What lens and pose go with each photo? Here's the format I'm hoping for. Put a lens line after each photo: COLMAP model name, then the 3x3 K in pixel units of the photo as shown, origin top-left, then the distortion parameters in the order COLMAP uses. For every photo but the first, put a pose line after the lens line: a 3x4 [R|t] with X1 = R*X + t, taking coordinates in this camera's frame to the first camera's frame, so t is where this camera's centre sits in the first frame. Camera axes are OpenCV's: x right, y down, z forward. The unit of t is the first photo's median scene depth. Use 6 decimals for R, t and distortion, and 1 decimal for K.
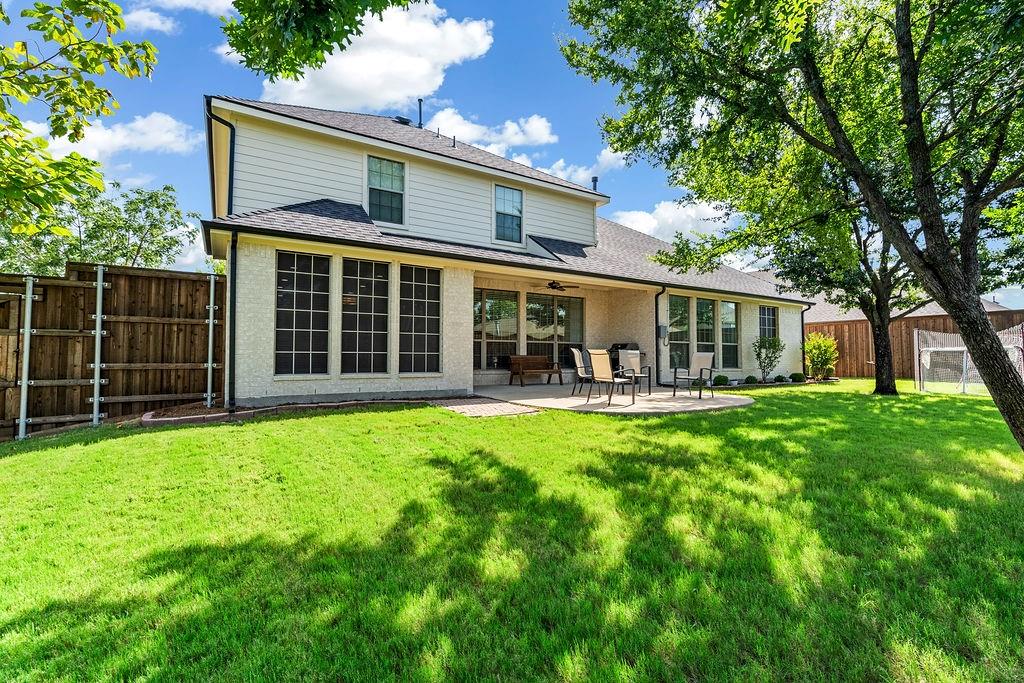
lens RADIAL K [[468.5, 0, 512.7], [0, 468.5, 339.0], [0, 0, 1]] dist [-0.001011, -0.000054]
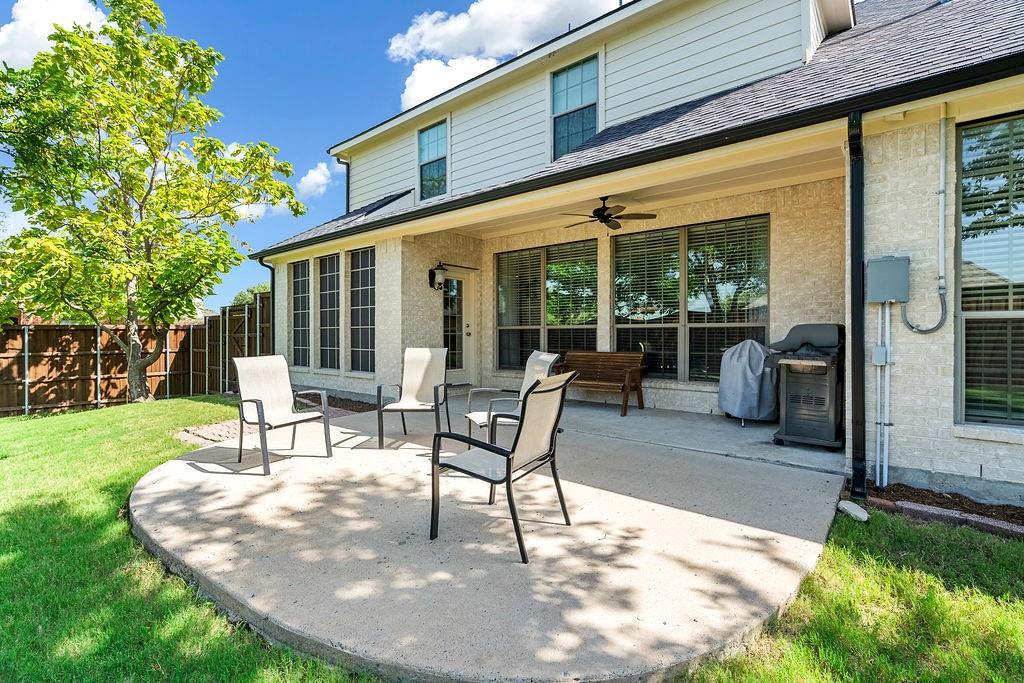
lens RADIAL K [[468.5, 0, 508.6], [0, 468.5, 342.0], [0, 0, 1]] dist [-0.001011, -0.000054]
pose [[0.315118, 0.007834, -0.949020, 0.597088], [0.040995, 0.998920, 0.021858, 0.007462], [0.948167, -0.045793, 0.314456, 0.829632]]
